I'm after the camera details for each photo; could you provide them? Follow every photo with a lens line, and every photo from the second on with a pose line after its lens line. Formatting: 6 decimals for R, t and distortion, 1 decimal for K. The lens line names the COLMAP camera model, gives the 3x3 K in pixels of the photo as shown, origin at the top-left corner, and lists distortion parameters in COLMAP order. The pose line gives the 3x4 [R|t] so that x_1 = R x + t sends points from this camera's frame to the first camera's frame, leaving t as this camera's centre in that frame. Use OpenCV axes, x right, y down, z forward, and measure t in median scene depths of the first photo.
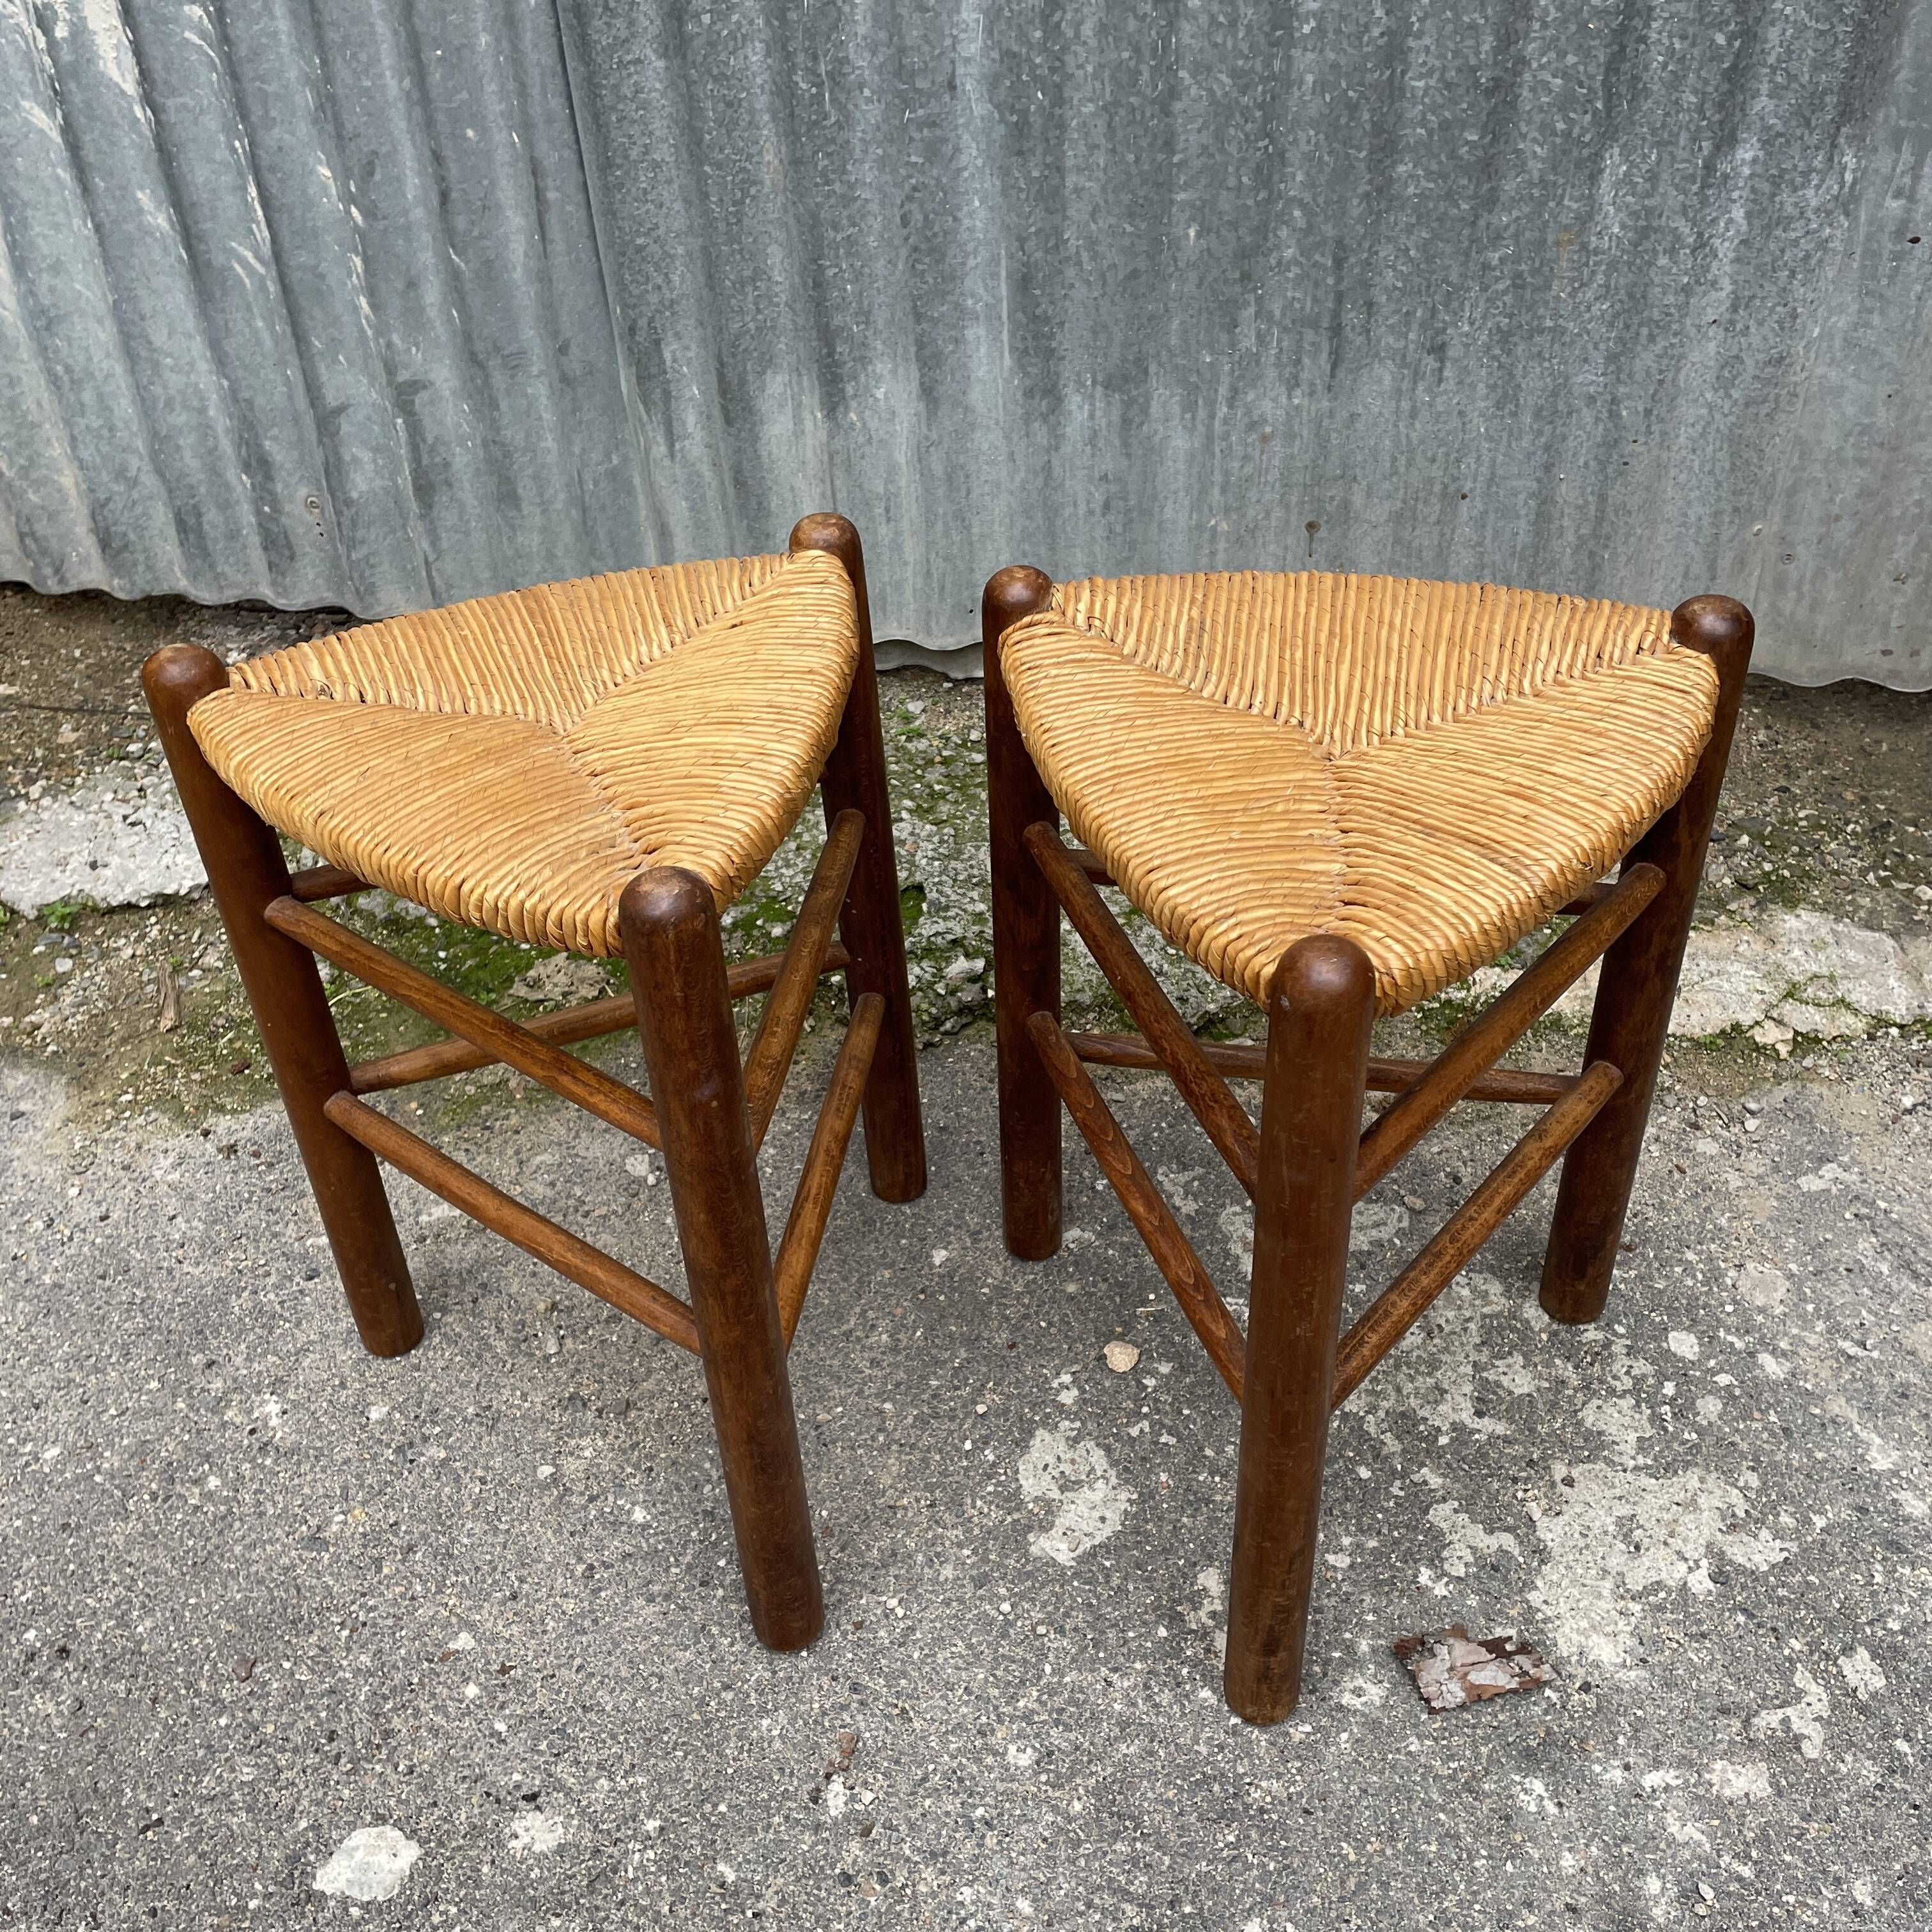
lens RADIAL K [[1933.6, 0, 970.3], [0, 1933.6, 966.6], [0, 0, 1]] dist [0.046011, 0.000000]
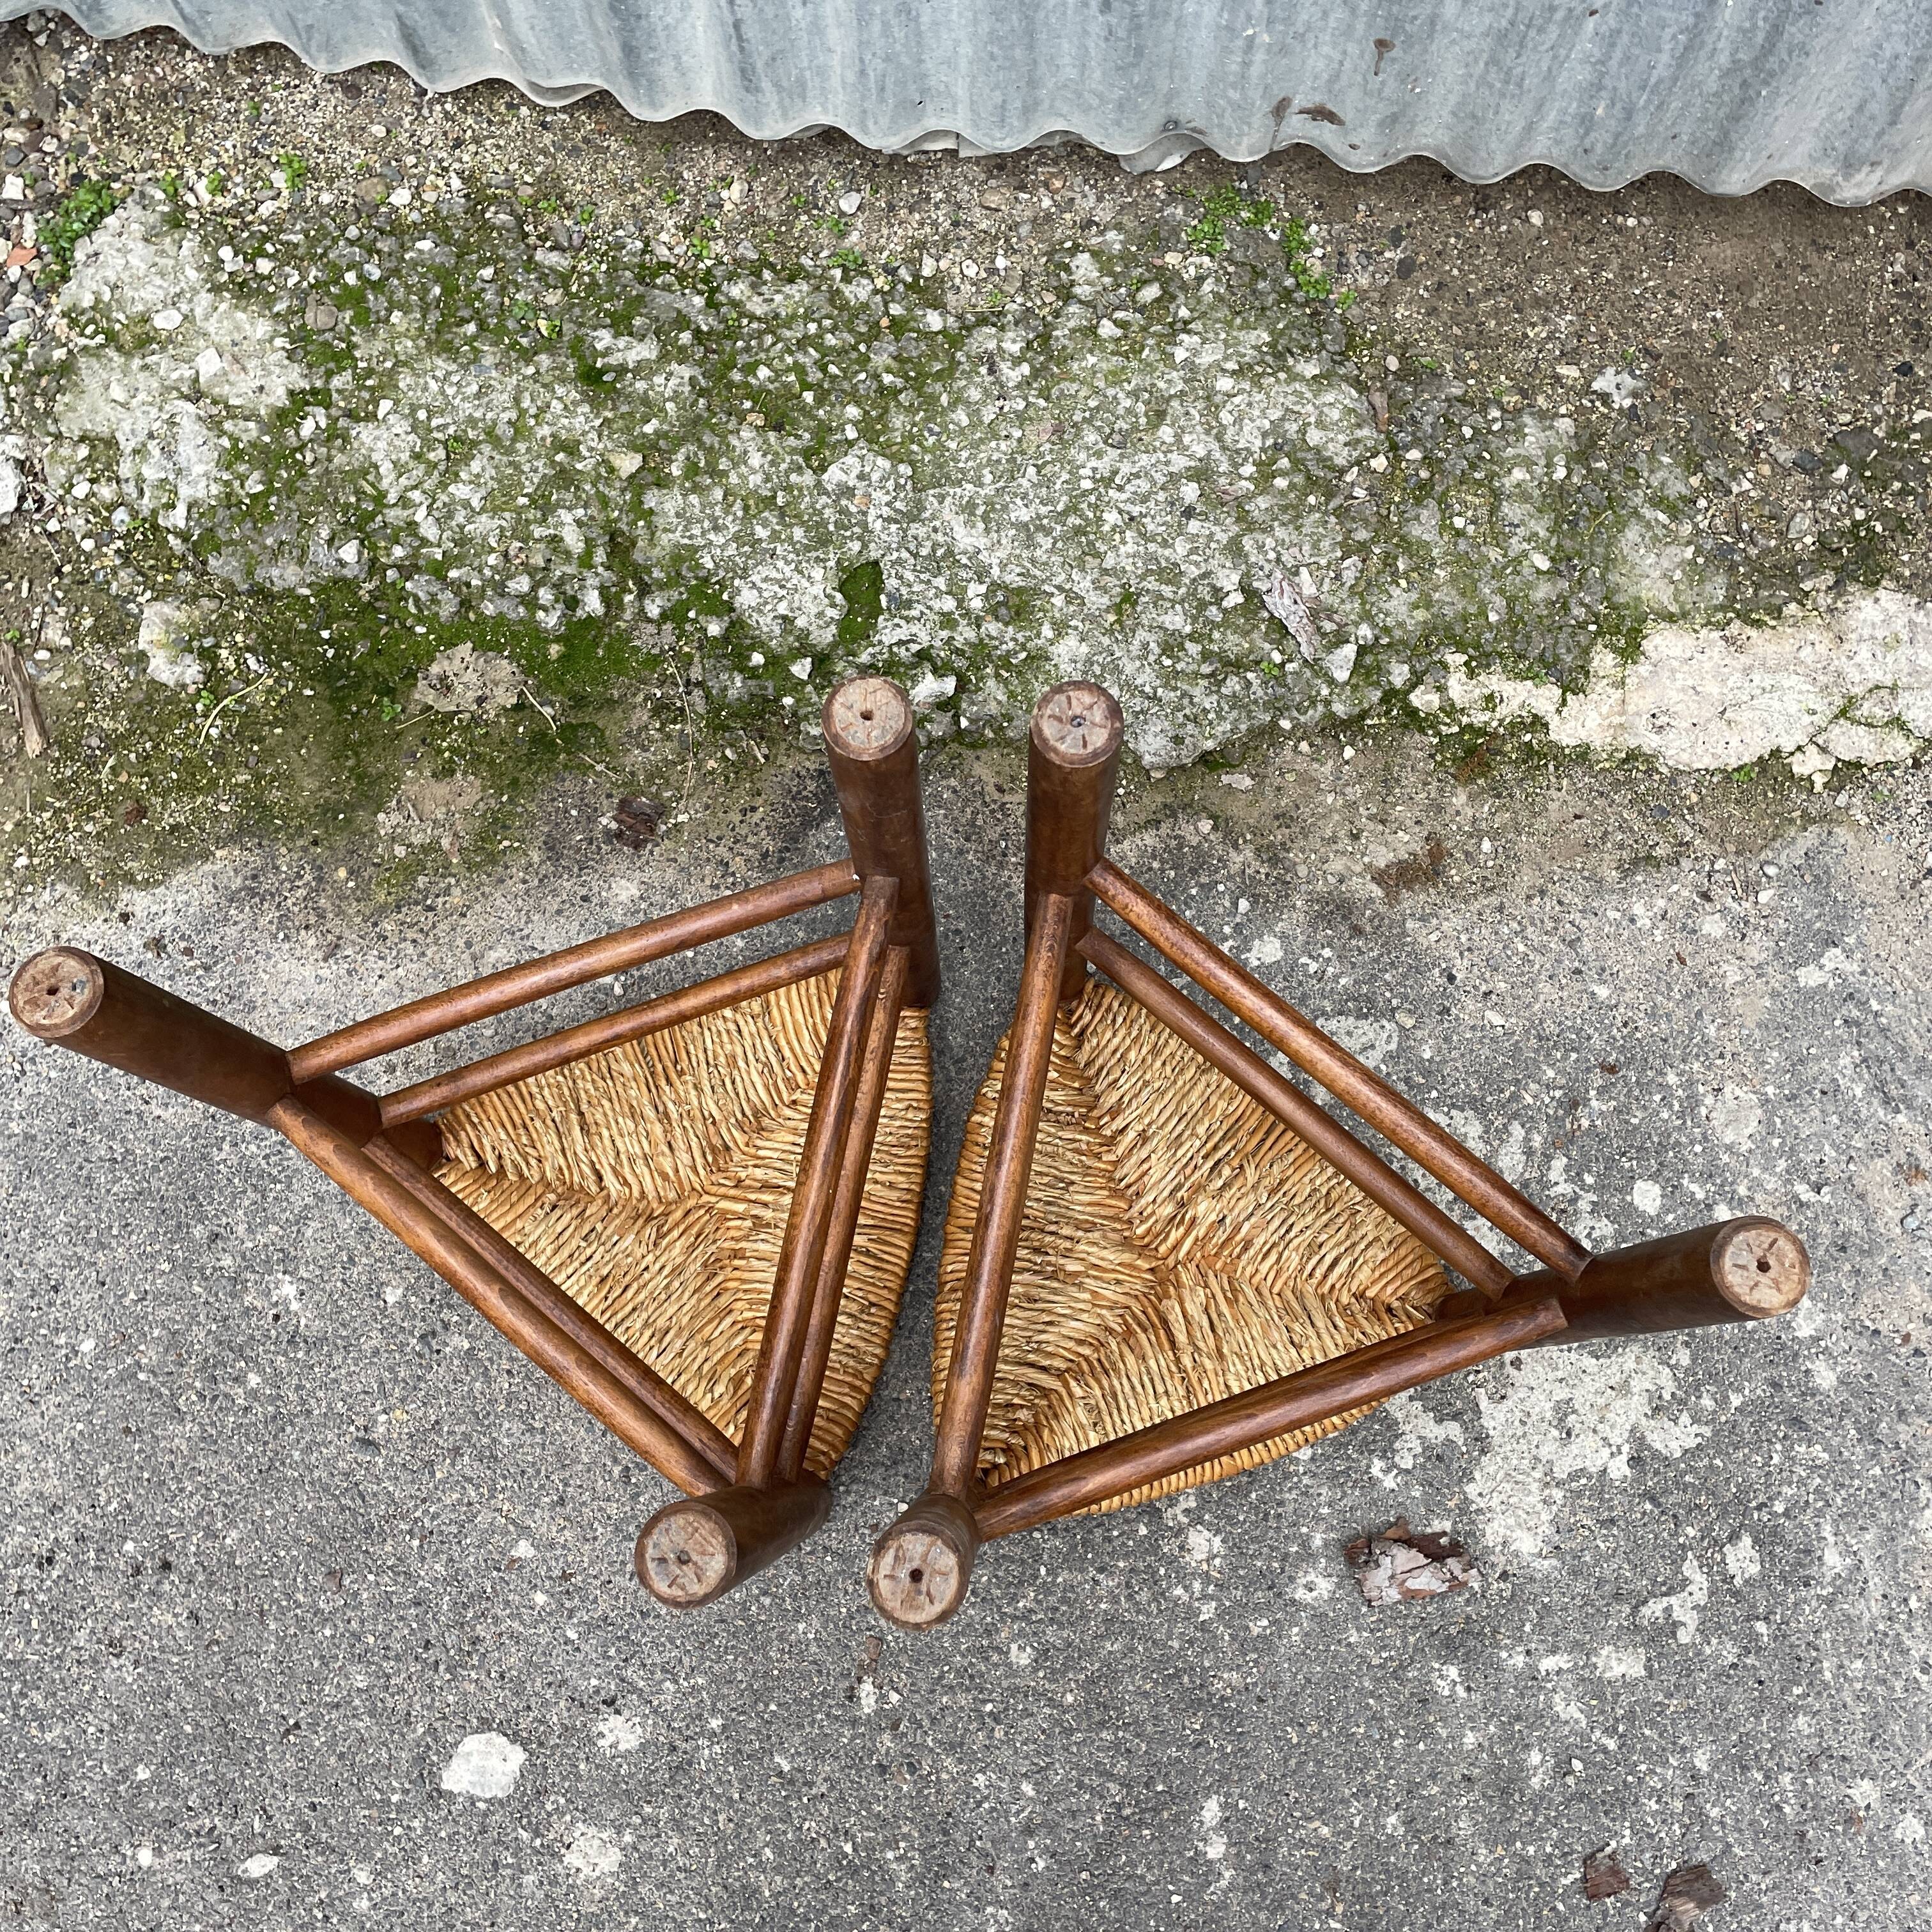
lens RADIAL K [[1927.7, 0, 974.1], [0, 1927.7, 939.0], [0, 0, 1]] dist [0.048485, 0.000000]
pose [[0.998850, -0.037100, 0.030358, -0.019387], [0.010867, 0.792029, 0.610387, -0.568842], [-0.046689, -0.609355, 0.791521, 0.290975]]
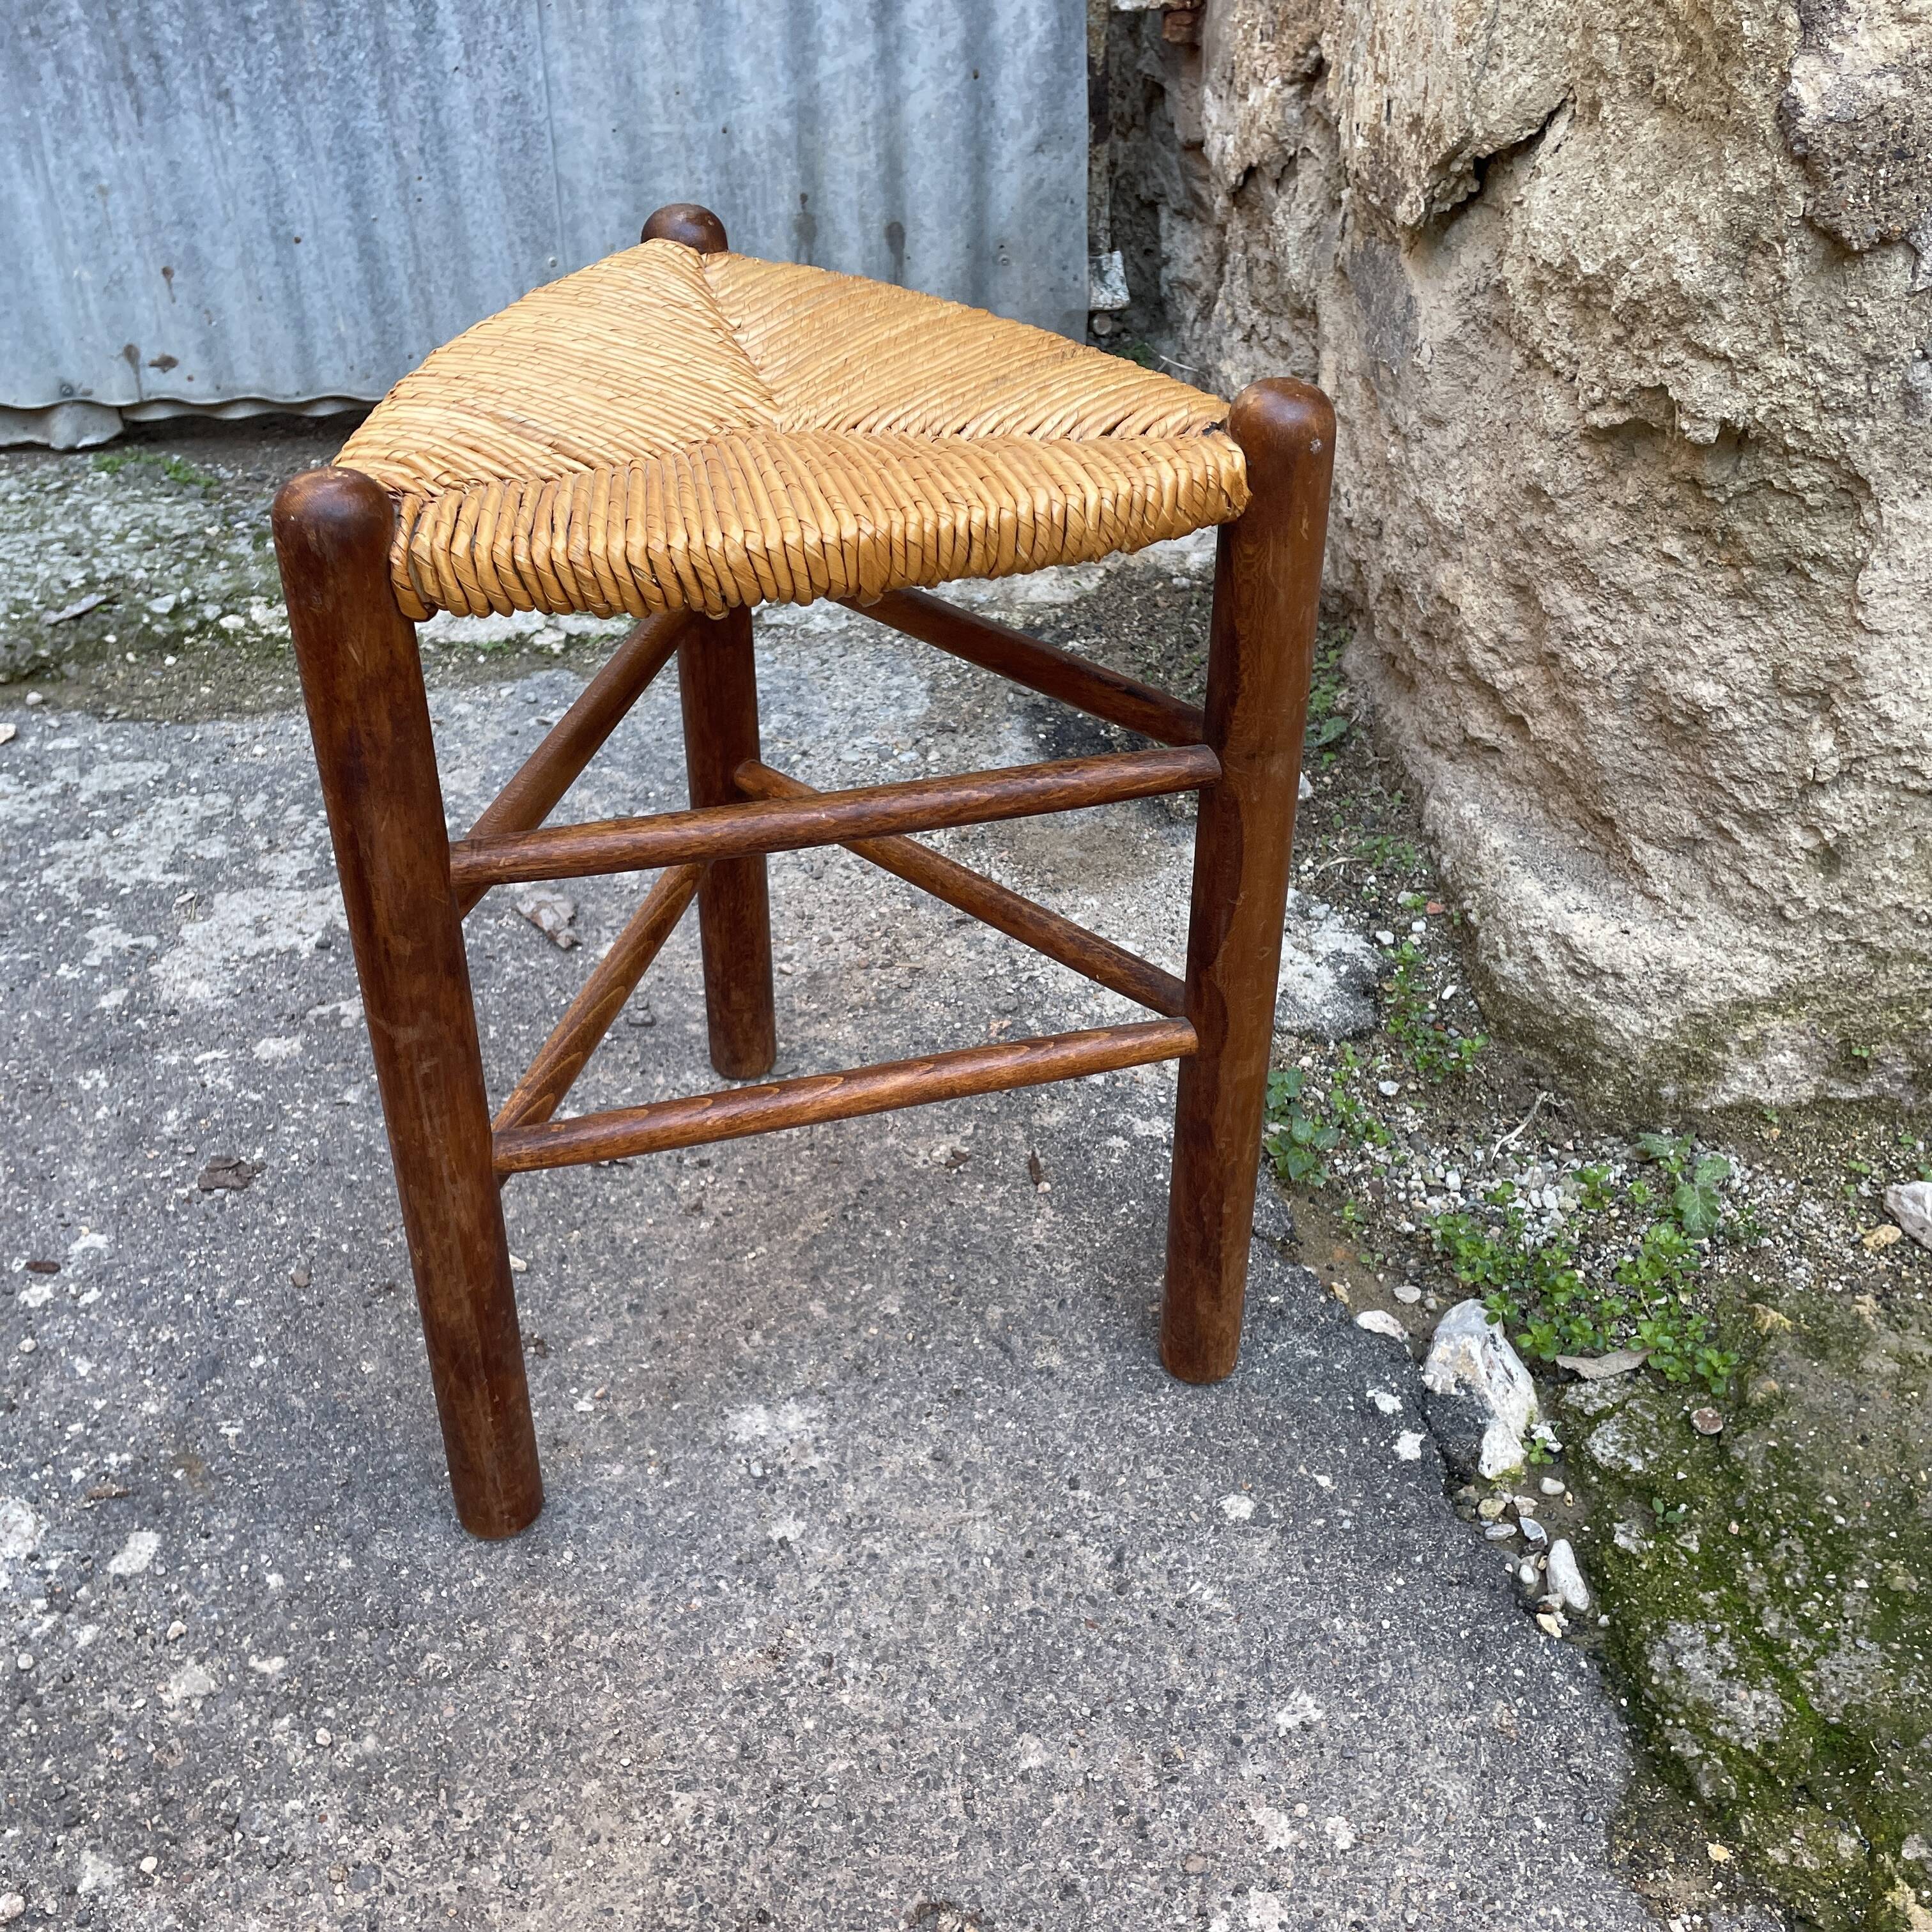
lens RADIAL K [[1969.0, 0, 947.4], [0, 1969.0, 960.8], [0, 0, 1]] dist [0.041117, 0.000000]
pose [[0.972820, -0.101917, 0.207927, 0.461237], [0.122376, 0.988575, -0.087995, 0.440168], [-0.196584, 0.111049, 0.974178, -0.219285]]
